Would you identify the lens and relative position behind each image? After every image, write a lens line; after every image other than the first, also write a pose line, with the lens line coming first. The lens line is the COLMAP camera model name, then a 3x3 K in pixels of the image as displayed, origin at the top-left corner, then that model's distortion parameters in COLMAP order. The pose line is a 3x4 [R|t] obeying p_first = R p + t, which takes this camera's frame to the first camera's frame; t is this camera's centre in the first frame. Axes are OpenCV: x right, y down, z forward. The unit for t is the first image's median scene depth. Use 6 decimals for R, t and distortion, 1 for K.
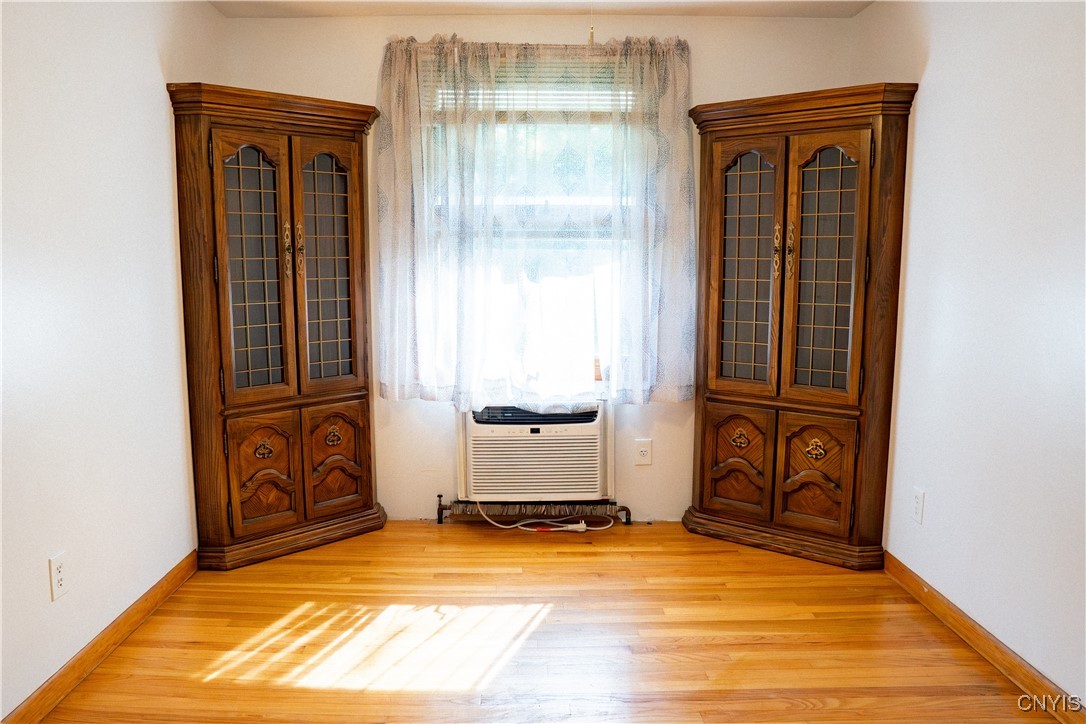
lens RADIAL K [[840.7, 0, 543.0], [0, 840.7, 362.0], [0, 0, 1]] dist [-0.057271, 0.005167]
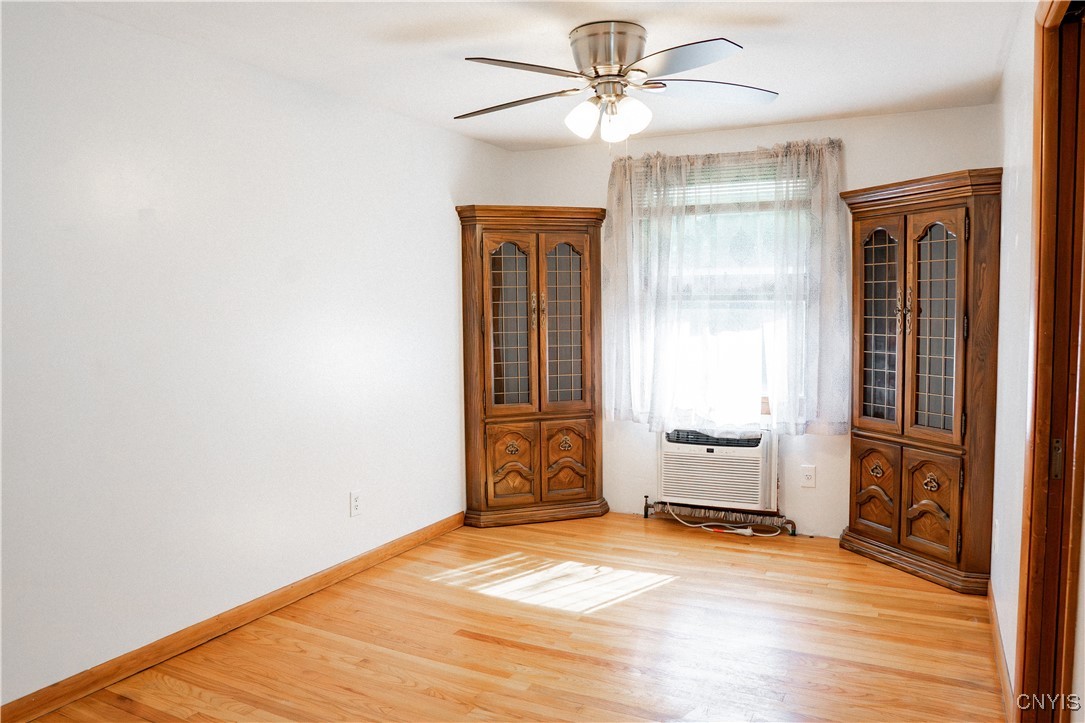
lens RADIAL K [[775.0, 0, 541.9], [0, 775.0, 343.6], [0, 0, 1]] dist [-0.080557, 0.091398]
pose [[0.893457, 0.014814, -0.448904, 0.296934], [-0.047318, 0.996998, -0.061278, 0.003587], [0.446649, 0.075991, 0.891476, -0.179848]]
